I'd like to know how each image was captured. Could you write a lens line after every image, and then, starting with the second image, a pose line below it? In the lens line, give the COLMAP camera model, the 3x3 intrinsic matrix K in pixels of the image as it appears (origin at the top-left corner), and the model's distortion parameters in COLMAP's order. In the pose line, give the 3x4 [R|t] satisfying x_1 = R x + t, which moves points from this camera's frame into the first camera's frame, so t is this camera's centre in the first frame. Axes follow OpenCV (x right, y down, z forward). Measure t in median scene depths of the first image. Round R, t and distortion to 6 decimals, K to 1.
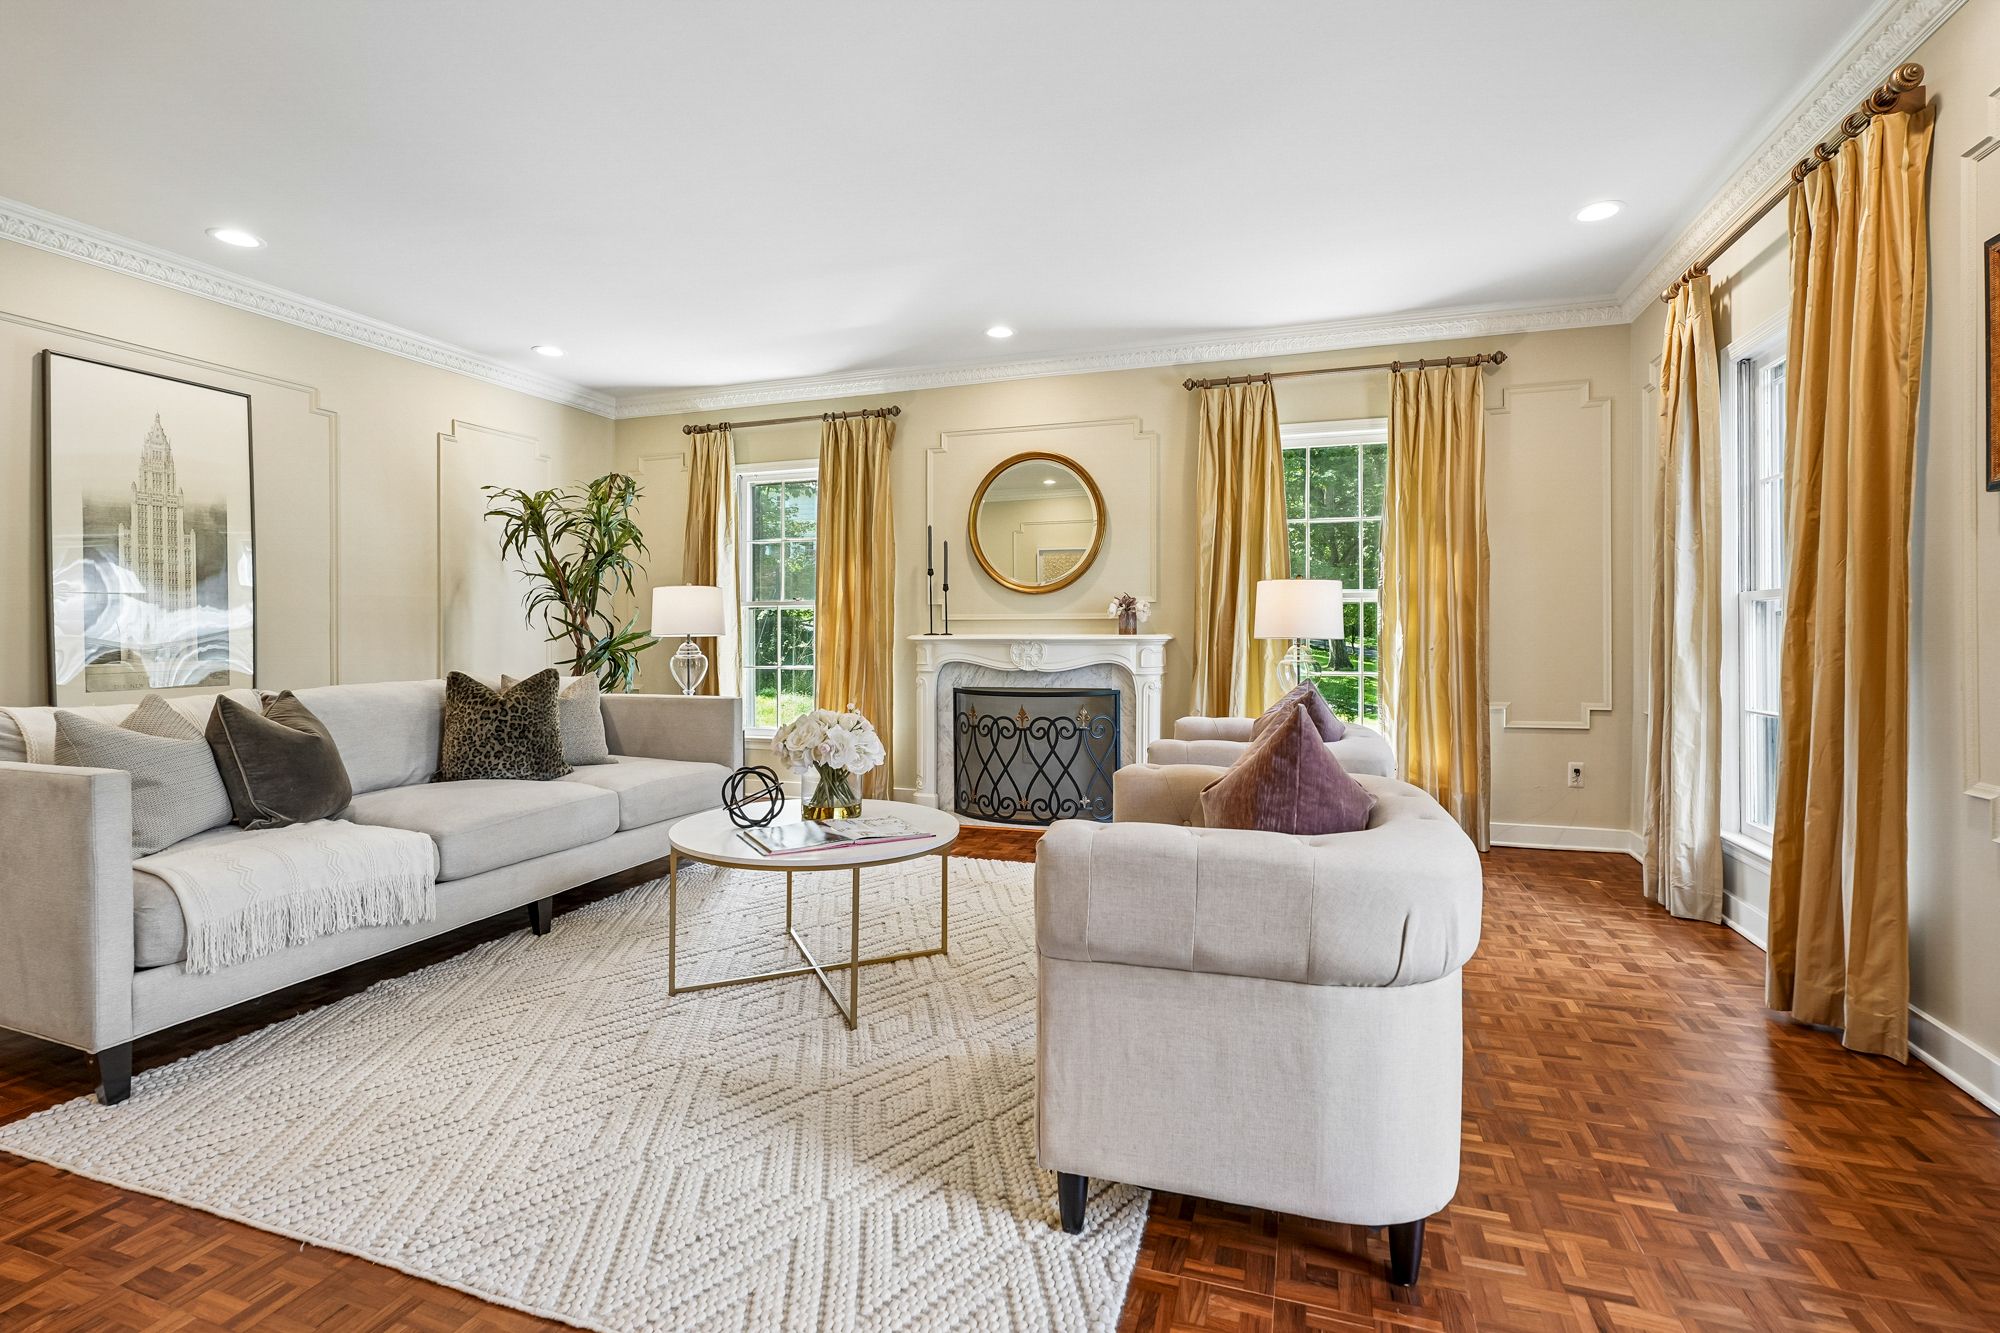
lens RADIAL K [[919.8, 0, 997.9], [0, 919.8, 630.3], [0, 0, 1]] dist [-0.000825, -0.000068]
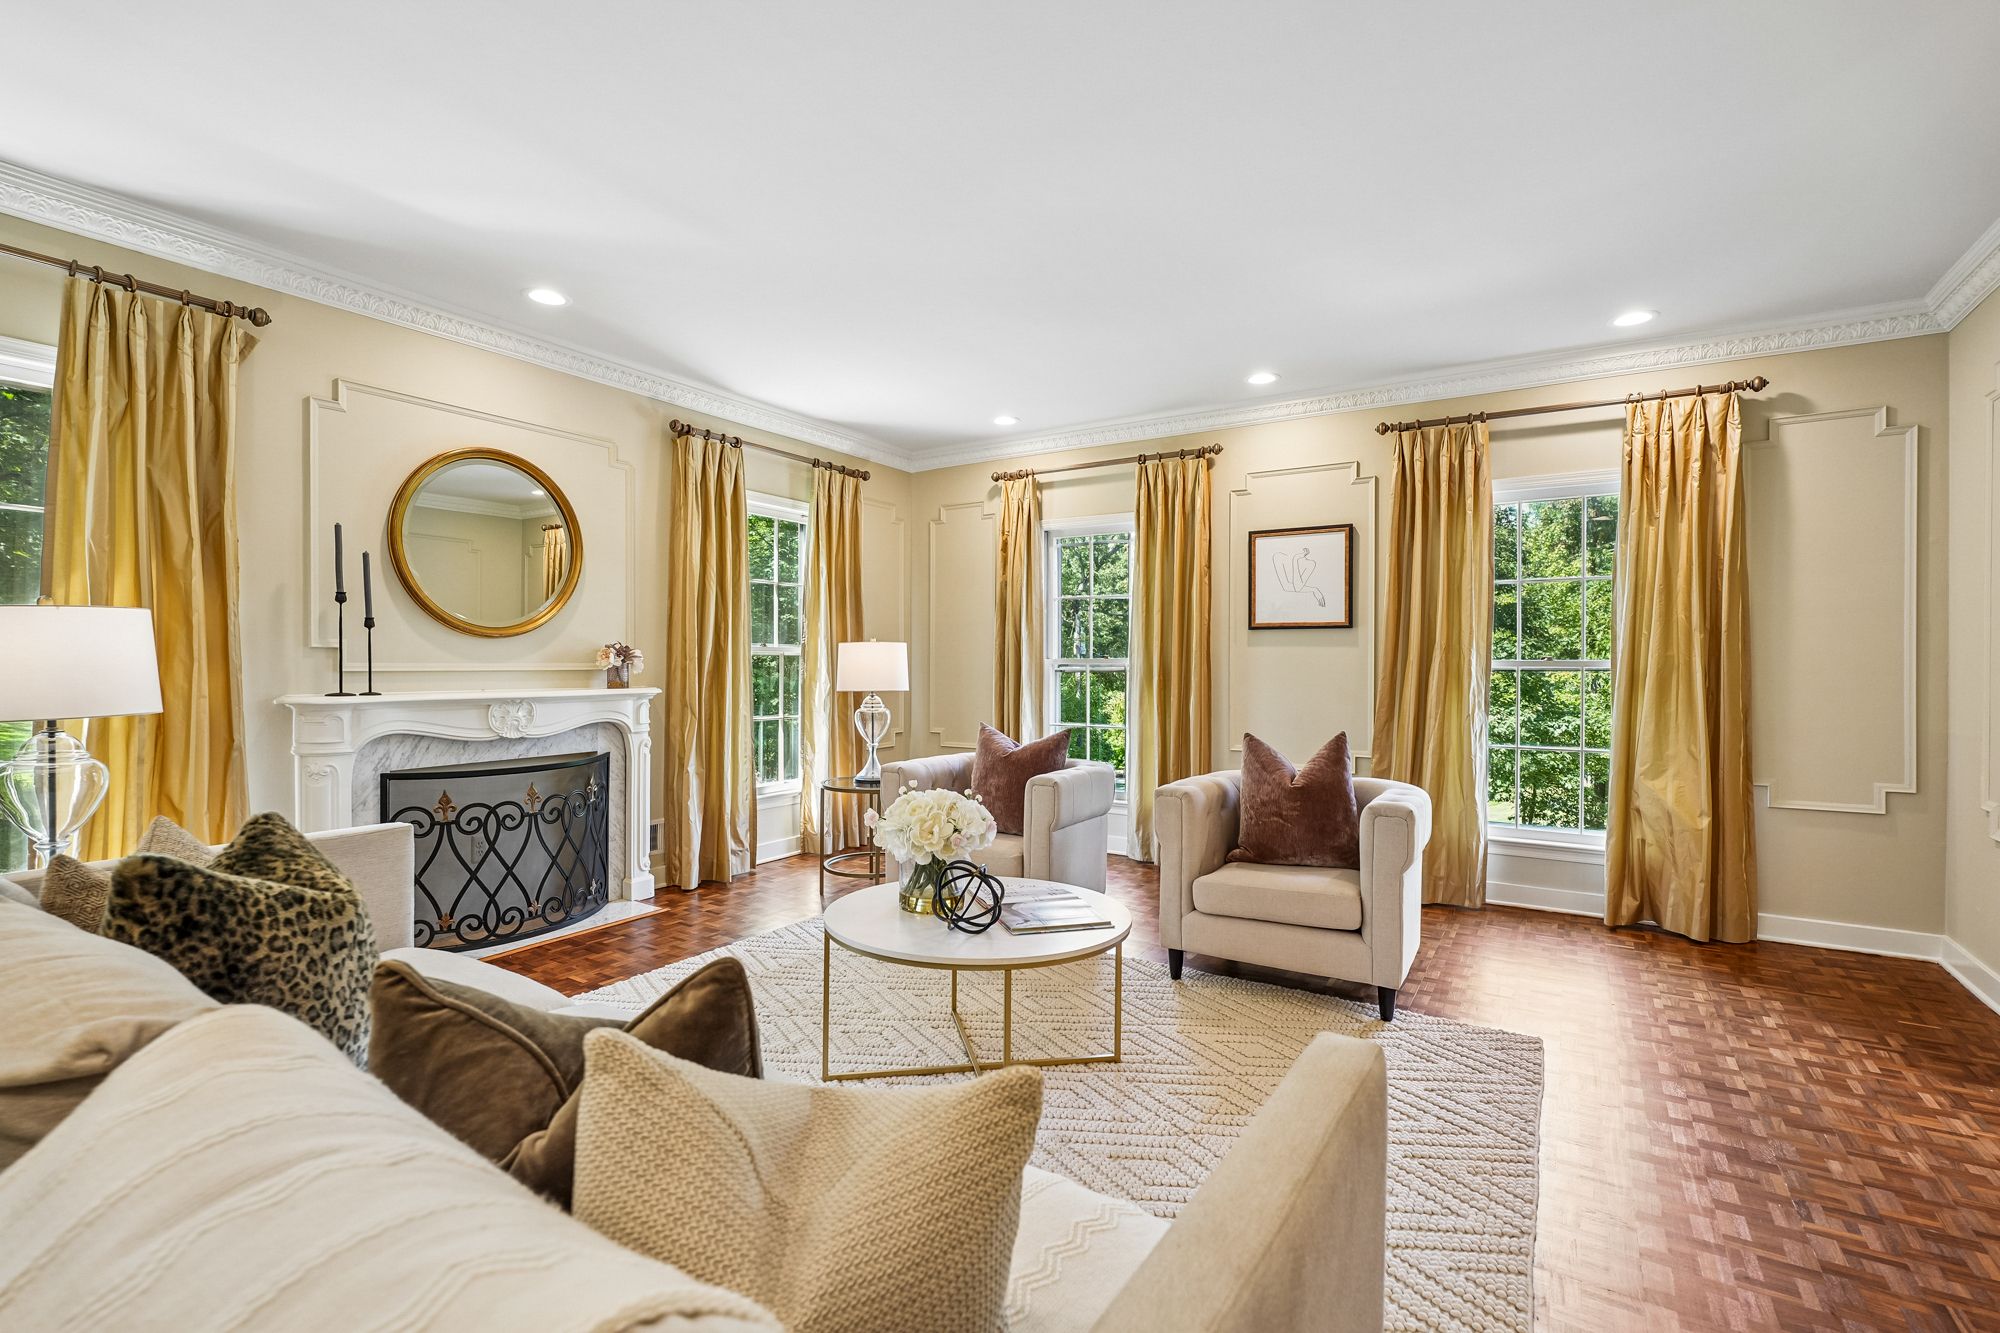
lens RADIAL K [[896.2, 0, 1000.0], [0, 896.2, 666.5], [0, 0, 1]] dist [0.000250, 0.000087]
pose [[0.239944, -0.001241, 0.970786, -0.602354], [-0.004681, 0.999986, 0.002435, -0.019726], [-0.970776, -0.005128, 0.239934, 0.432754]]
